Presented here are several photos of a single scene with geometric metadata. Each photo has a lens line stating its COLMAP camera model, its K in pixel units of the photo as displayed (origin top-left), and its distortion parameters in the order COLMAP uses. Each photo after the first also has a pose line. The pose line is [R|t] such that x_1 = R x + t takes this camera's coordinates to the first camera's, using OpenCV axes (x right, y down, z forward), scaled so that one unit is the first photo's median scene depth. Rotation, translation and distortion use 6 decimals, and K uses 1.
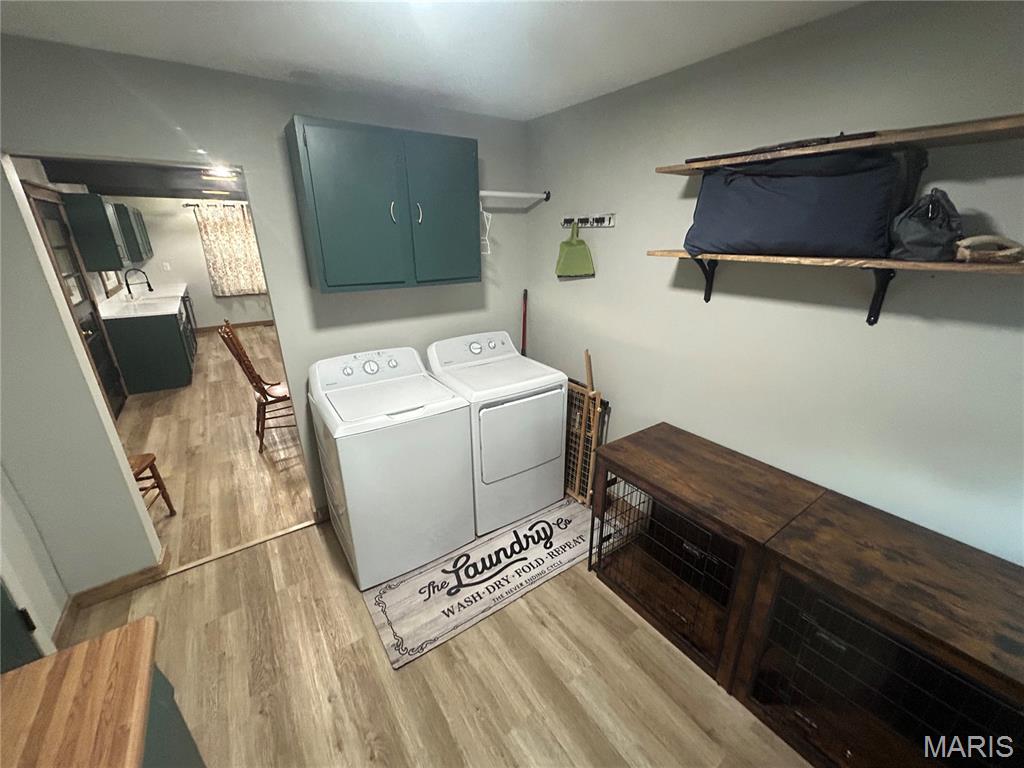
lens RADIAL K [[413.3, 0, 518.0], [0, 413.3, 384.9], [0, 0, 1]] dist [-0.002686, 0.000909]
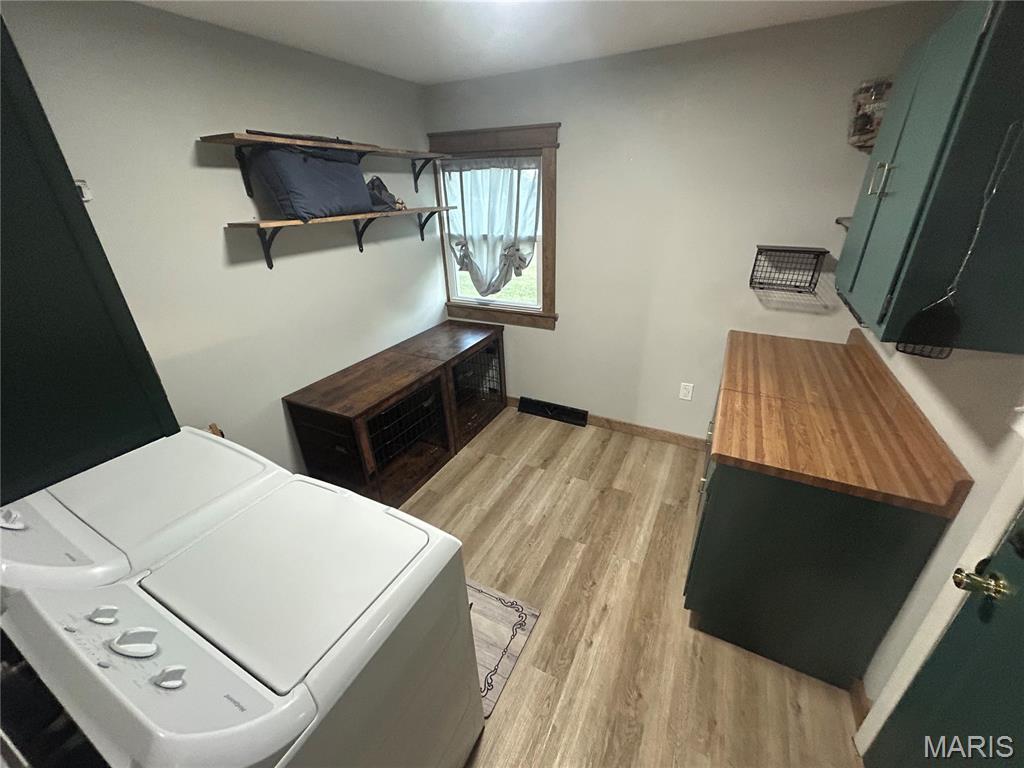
lens RADIAL K [[413.3, 0, 509.2], [0, 413.3, 380.5], [0, 0, 1]] dist [-0.002686, 0.000909]
pose [[-0.452335, -0.360367, 0.815799, -0.984218], [0.336962, 0.777870, 0.530448, -0.406034], [-0.825742, 0.514834, -0.230428, 1.068160]]
